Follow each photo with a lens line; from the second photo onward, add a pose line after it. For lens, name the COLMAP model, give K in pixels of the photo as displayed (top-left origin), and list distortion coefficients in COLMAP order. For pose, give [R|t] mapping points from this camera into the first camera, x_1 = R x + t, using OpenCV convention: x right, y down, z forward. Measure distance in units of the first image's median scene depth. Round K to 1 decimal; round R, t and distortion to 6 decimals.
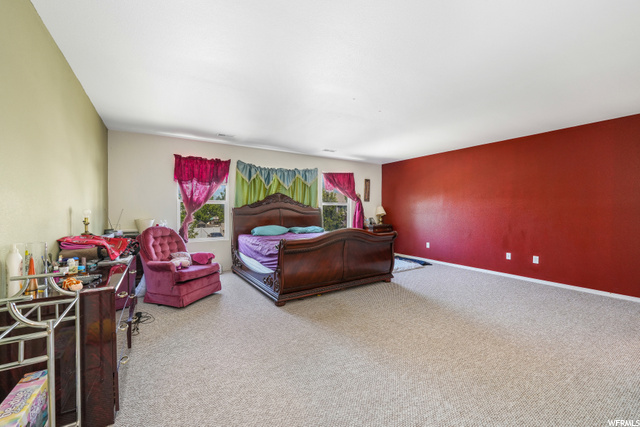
lens RADIAL K [[261.2, 0, 315.1], [0, 261.2, 210.4], [0, 0, 1]] dist [0.000304, -0.000177]
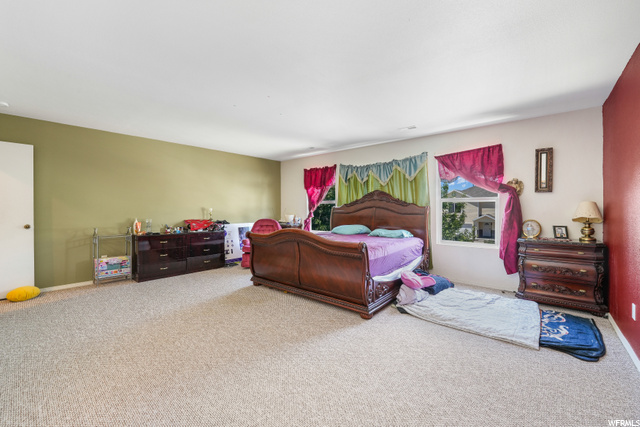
lens RADIAL K [[261.2, 0, 314.0], [0, 261.2, 212.8], [0, 0, 1]] dist [0.000304, -0.000177]
pose [[0.286615, 0.015495, -0.957920, 0.701384], [-0.006079, 0.999878, 0.014355, -0.000739], [0.958026, 0.001709, 0.286675, 0.556993]]
